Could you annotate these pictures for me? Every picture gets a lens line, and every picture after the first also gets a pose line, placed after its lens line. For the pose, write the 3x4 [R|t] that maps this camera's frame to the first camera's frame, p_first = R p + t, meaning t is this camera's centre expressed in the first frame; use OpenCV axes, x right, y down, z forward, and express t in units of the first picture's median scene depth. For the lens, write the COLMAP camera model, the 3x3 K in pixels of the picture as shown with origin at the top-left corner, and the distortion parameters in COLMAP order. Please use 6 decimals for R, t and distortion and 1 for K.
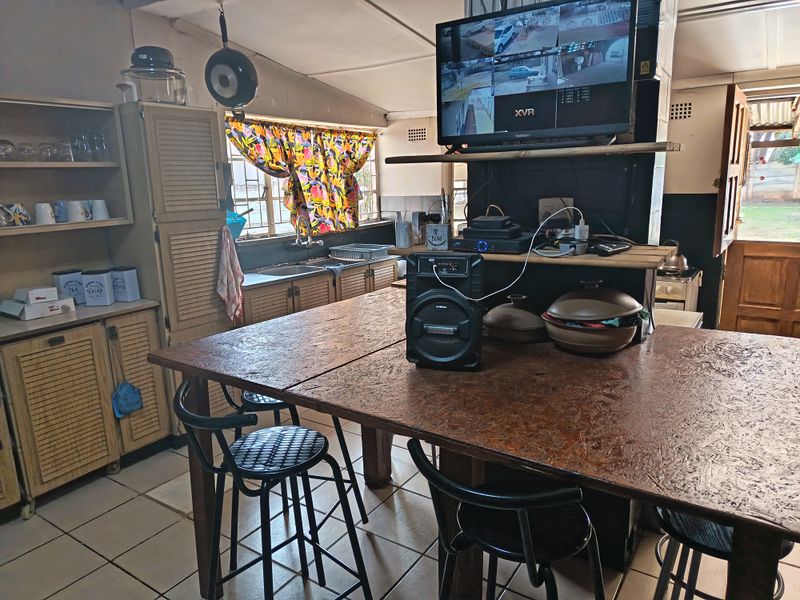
lens RADIAL K [[554.6, 0, 400.0], [0, 554.6, 300.0], [0, 0, 1]] dist [0.074740, -0.083369]
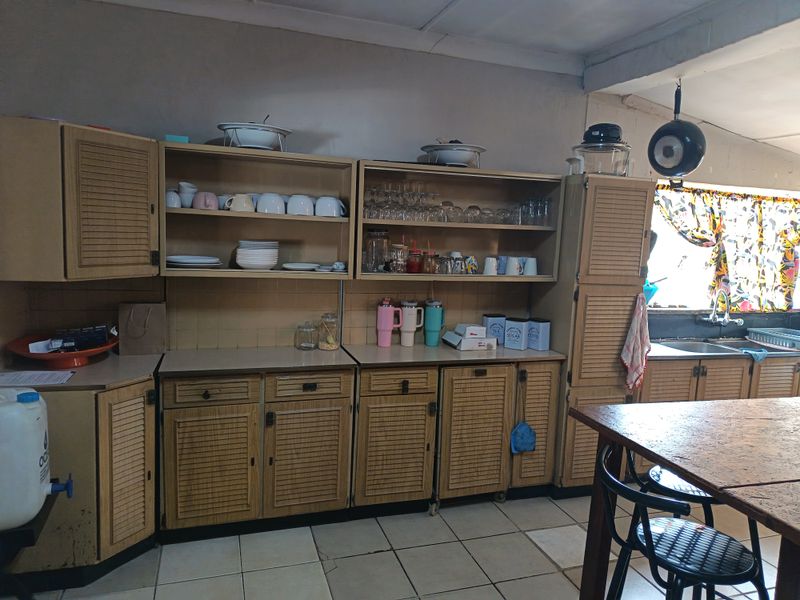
lens RADIAL K [[554.6, 0, 400.0], [0, 554.6, 300.0], [0, 0, 1]] dist [0.074740, -0.083369]
pose [[0.789944, 0.134602, -0.598222, -0.055860], [-0.193165, 0.980562, -0.034441, -0.003556], [0.581958, 0.142762, 0.800590, -0.044356]]
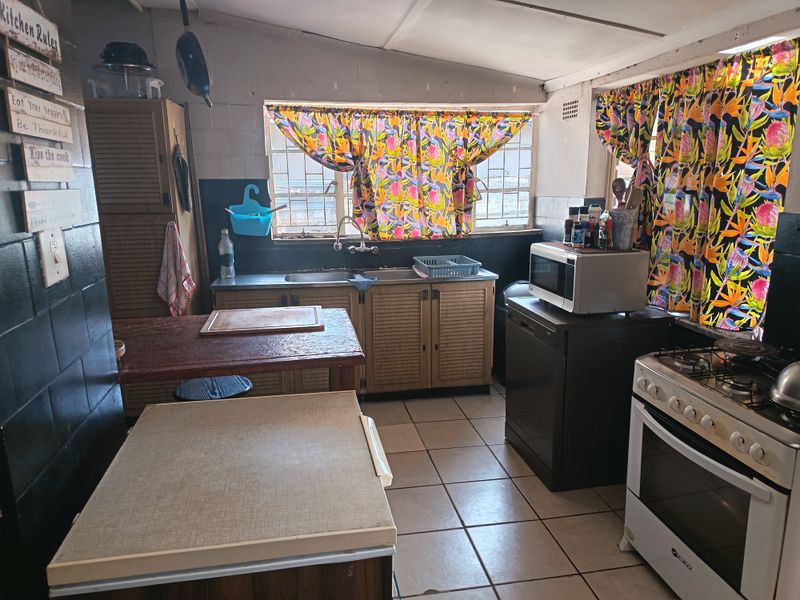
lens RADIAL K [[554.6, 0, 400.0], [0, 554.6, 300.0], [0, 0, 1]] dist [0.074740, -0.083369]
pose [[0.700526, 0.171611, -0.692685, 0.673906], [-0.159779, 0.983730, 0.082128, -0.144734], [0.695510, 0.053143, 0.716549, 0.604696]]
